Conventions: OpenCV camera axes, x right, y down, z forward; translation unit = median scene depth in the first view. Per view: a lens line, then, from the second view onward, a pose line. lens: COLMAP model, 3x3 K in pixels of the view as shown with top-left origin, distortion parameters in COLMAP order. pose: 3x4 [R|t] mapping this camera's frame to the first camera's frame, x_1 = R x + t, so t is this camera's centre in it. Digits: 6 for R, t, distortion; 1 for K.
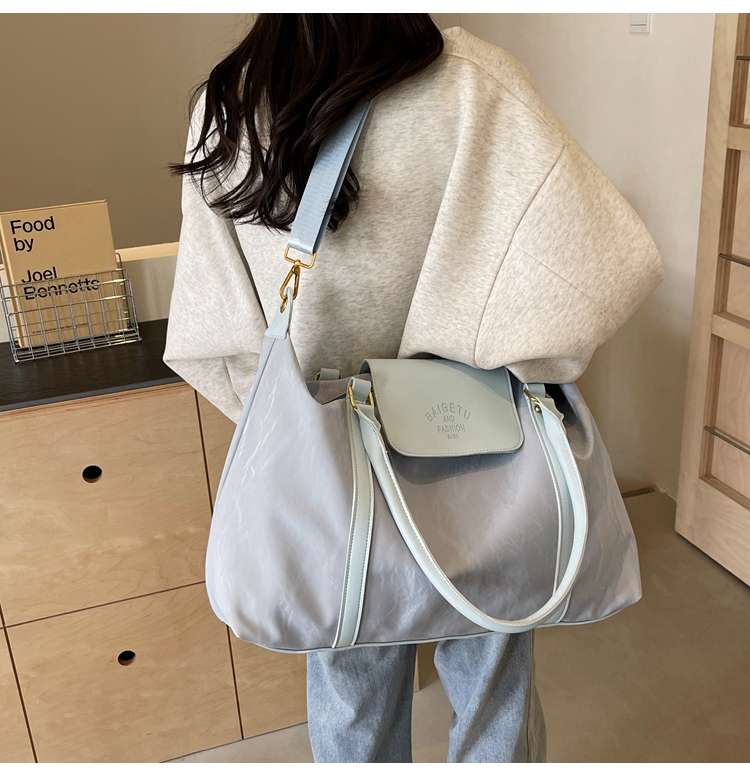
lens RADIAL K [[973.6, 0, 374.8], [0, 973.6, 383.7], [0, 0, 1]] dist [0.008825, 0.000000]
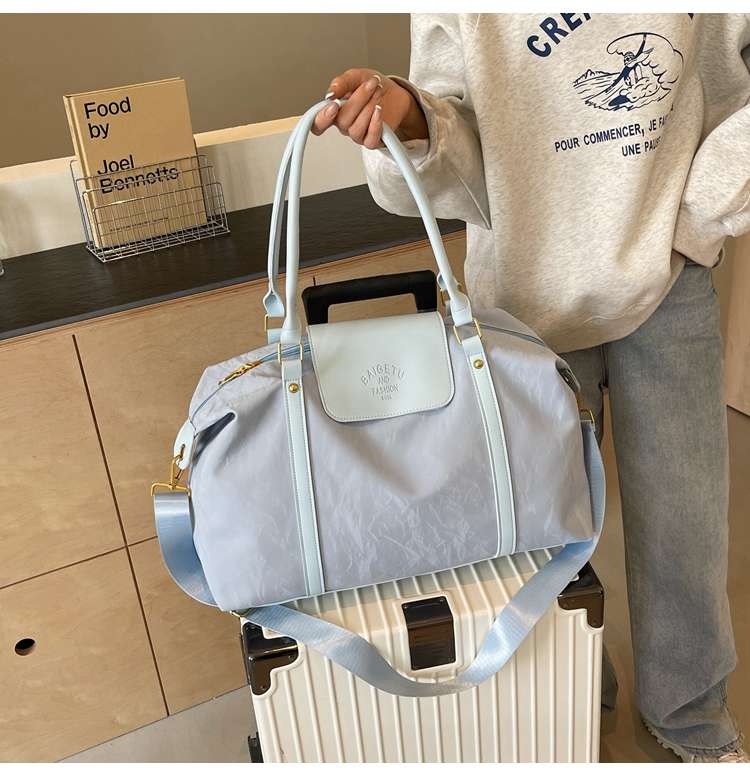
lens RADIAL K [[973.6, 0, 377.8], [0, 973.6, 391.7], [0, 0, 1]] dist [0.008825, 0.000000]
pose [[0.990697, -0.080392, 0.109800, -0.218237], [0.070079, 0.993031, 0.094759, 0.028968], [-0.116653, -0.086183, 0.989426, 0.056797]]
